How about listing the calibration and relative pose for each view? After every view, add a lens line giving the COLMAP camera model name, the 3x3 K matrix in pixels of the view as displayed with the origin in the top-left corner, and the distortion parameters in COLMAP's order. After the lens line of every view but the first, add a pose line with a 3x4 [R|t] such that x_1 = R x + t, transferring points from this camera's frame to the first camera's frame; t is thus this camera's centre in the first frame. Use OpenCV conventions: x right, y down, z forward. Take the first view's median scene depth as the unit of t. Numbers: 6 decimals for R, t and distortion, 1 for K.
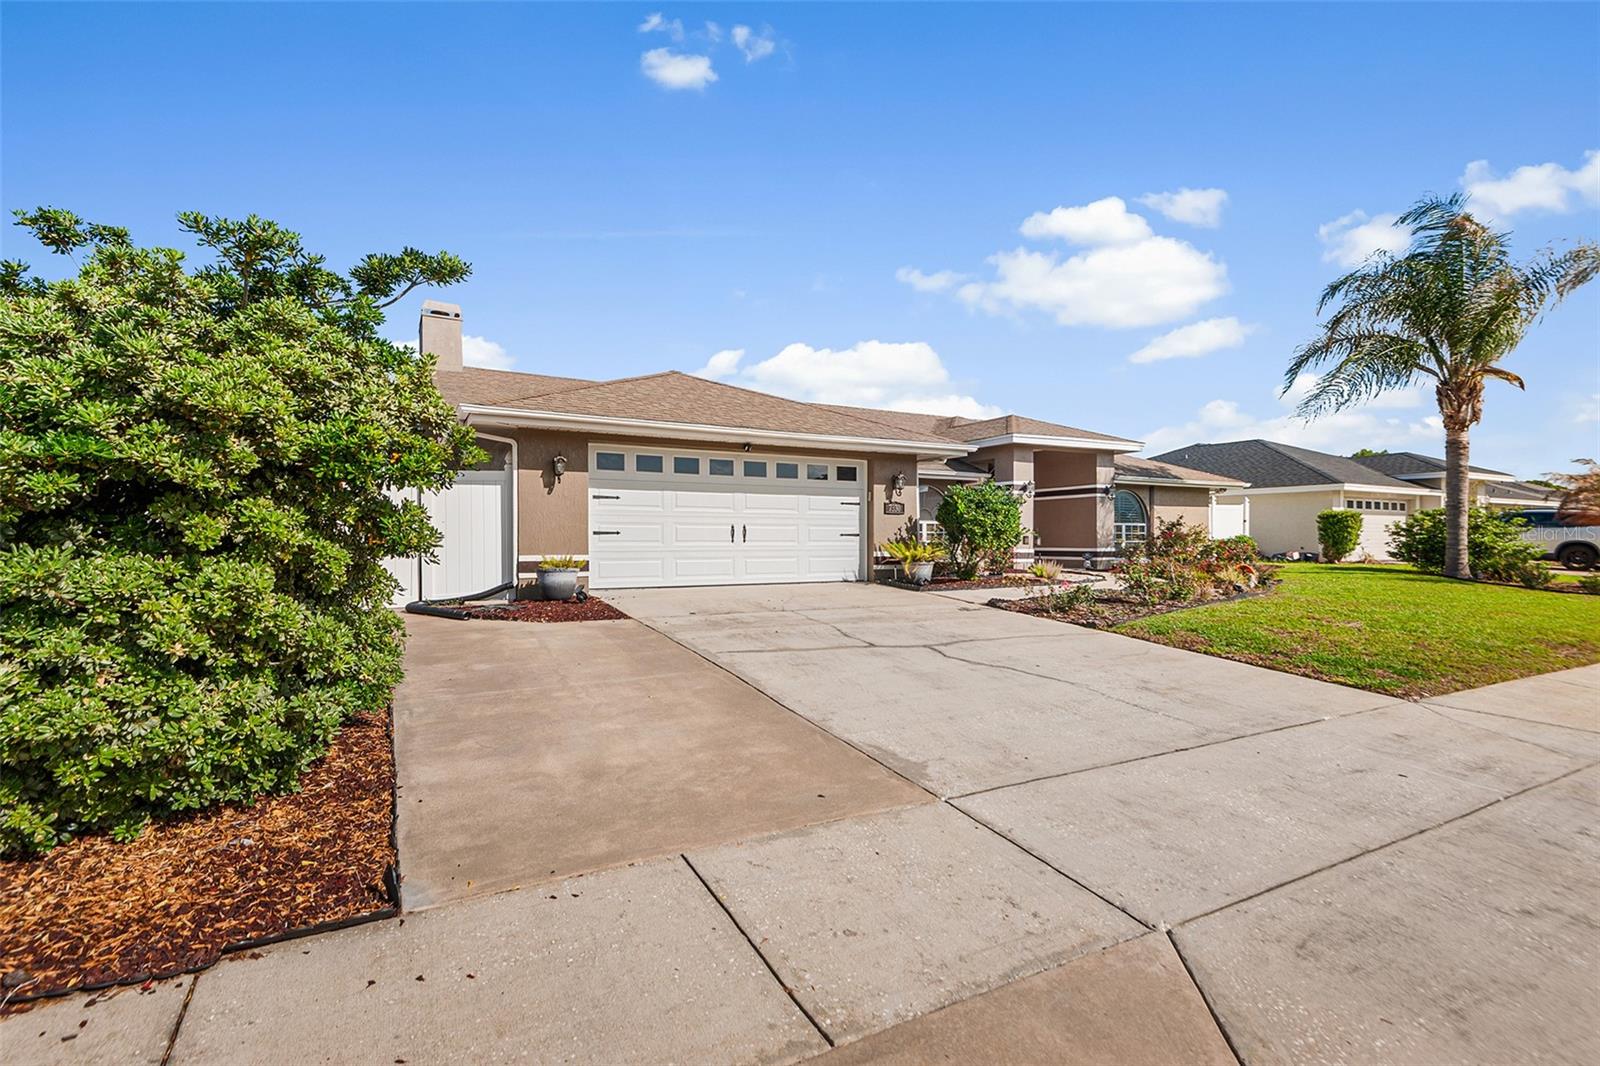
lens RADIAL K [[731.7, 0, 792.9], [0, 731.7, 538.5], [0, 0, 1]] dist [-0.000300, -0.013983]
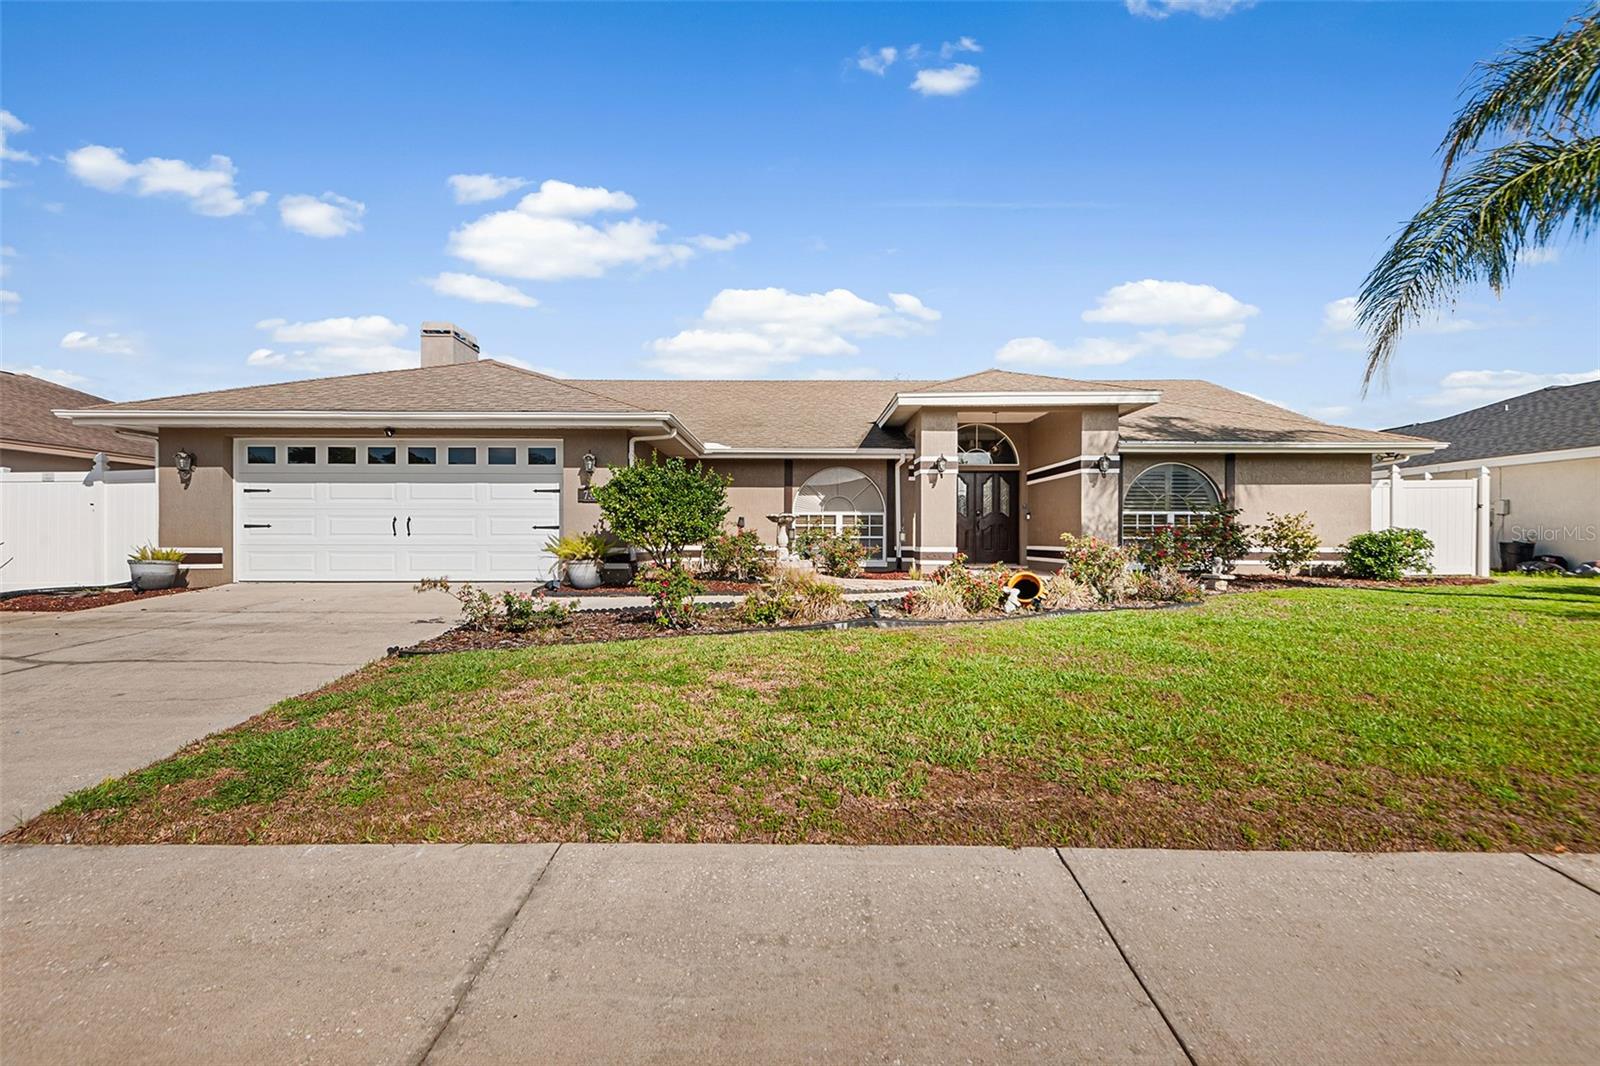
lens RADIAL K [[731.7, 0, 792.9], [0, 731.7, 538.5], [0, 0, 1]] dist [-0.000300, -0.013983]
pose [[0.891405, 0.003882, -0.453191, 0.716921], [-0.001649, 0.999984, 0.005323, 0.002346], [0.453204, -0.003998, 0.891398, 0.369959]]
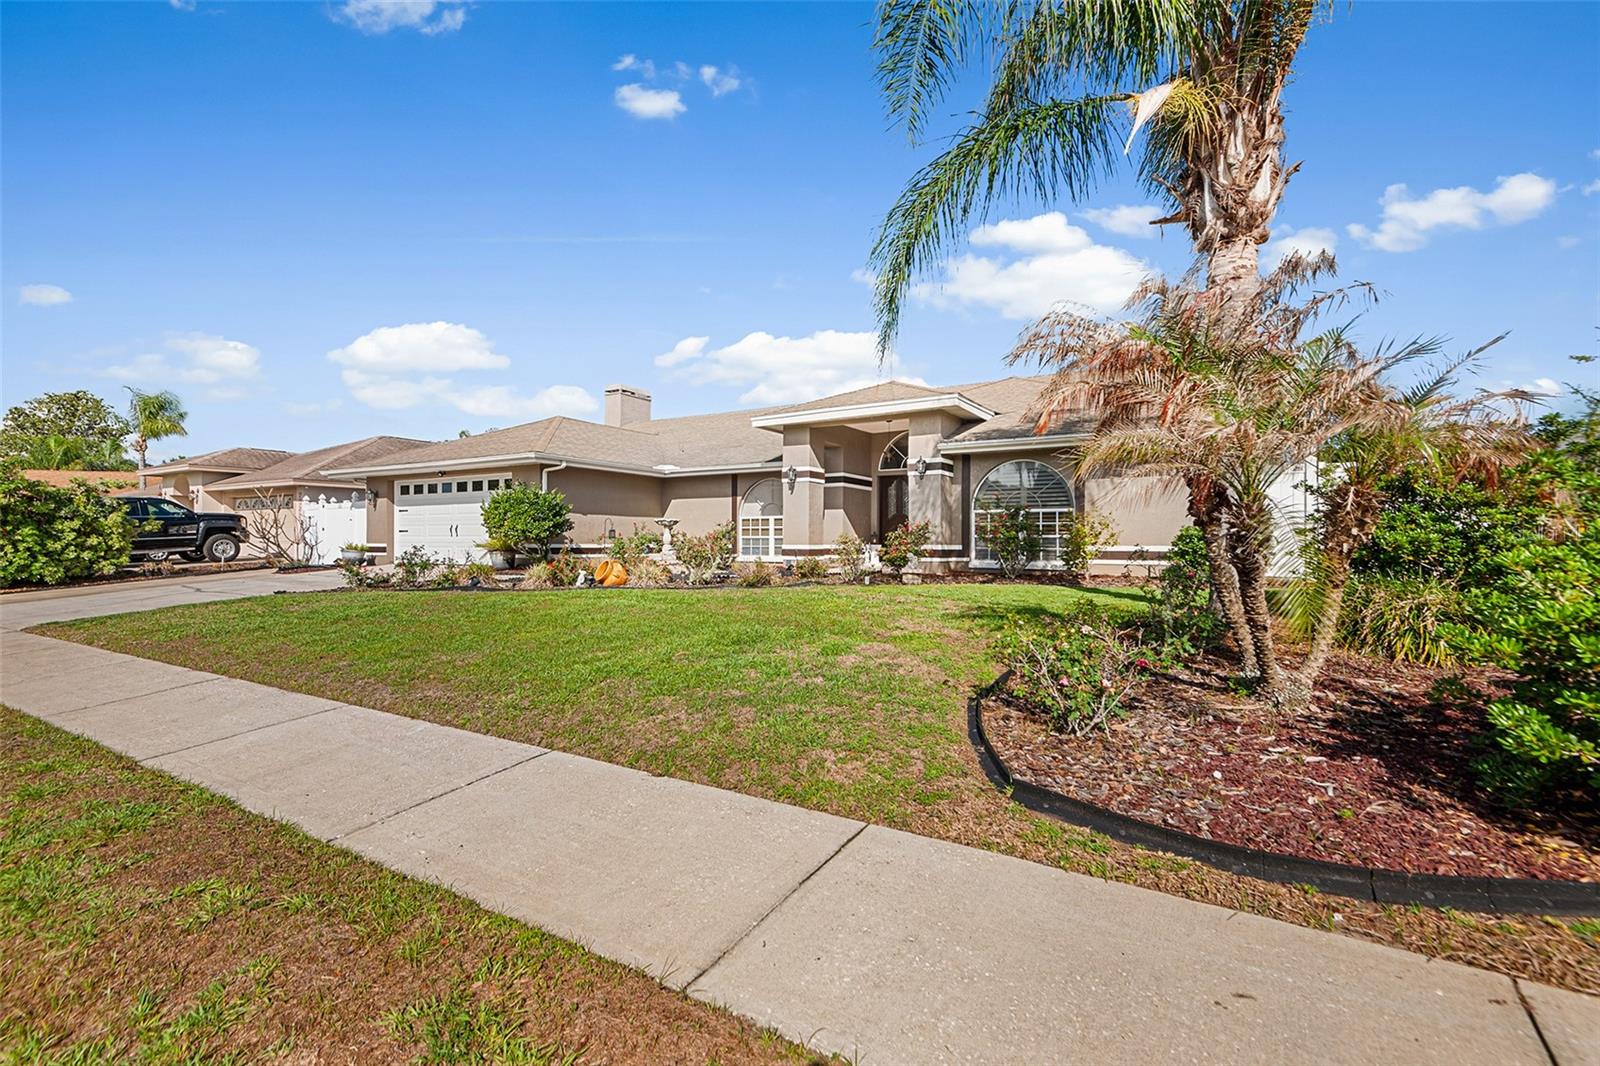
lens RADIAL K [[731.7, 0, 792.9], [0, 731.7, 538.5], [0, 0, 1]] dist [-0.000300, -0.013983]
pose [[0.512065, -0.001406, -0.858946, 1.441440], [0.000371, 0.999999, -0.001416, 0.010653], [0.858947, 0.000407, 0.512065, 0.758570]]
